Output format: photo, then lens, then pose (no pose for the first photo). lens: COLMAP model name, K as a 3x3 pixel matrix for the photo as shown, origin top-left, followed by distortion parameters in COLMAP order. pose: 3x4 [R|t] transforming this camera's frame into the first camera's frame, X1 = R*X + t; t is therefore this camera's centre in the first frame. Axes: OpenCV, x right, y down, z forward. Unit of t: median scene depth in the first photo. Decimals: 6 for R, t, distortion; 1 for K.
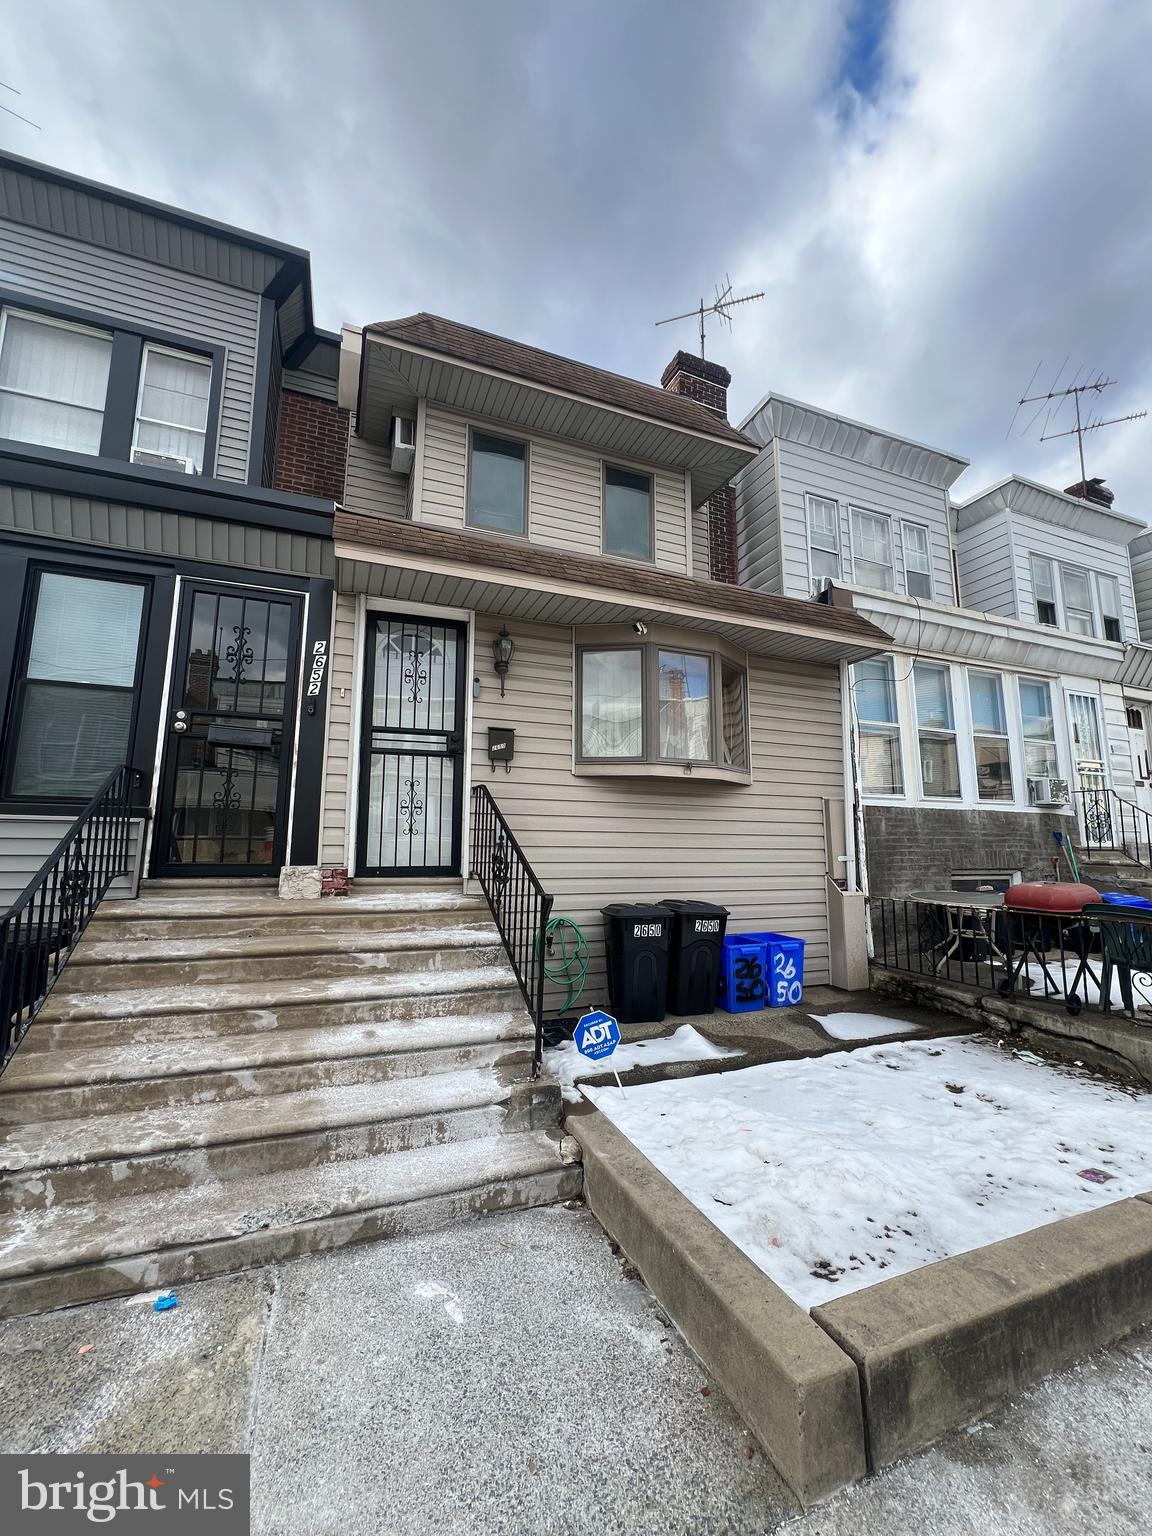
lens RADIAL K [[617.0, 0, 579.2], [0, 617.0, 762.1], [0, 0, 1]] dist [-0.003416, 0.000502]
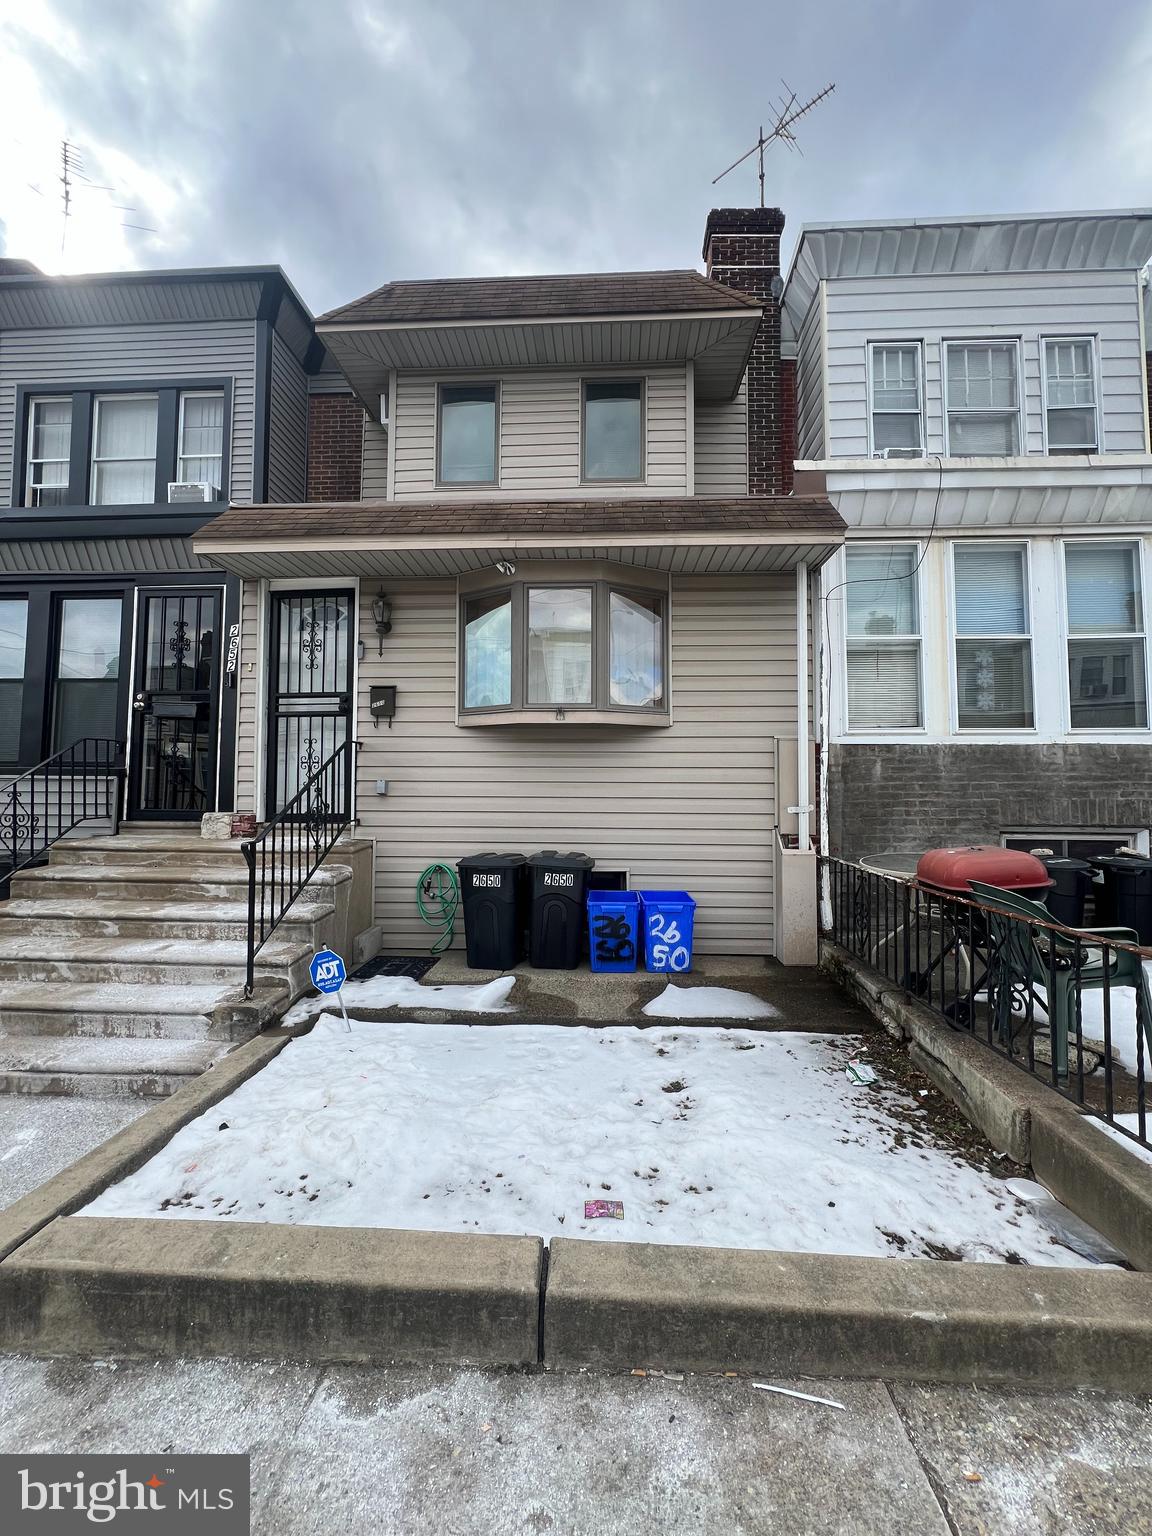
lens RADIAL K [[617.0, 0, 579.2], [0, 617.0, 762.1], [0, 0, 1]] dist [-0.003416, 0.000502]
pose [[0.906345, -0.021656, -0.421984, 0.704210], [0.060345, 0.995083, 0.078544, 0.014046], [0.418208, -0.096653, 0.903195, 0.189841]]
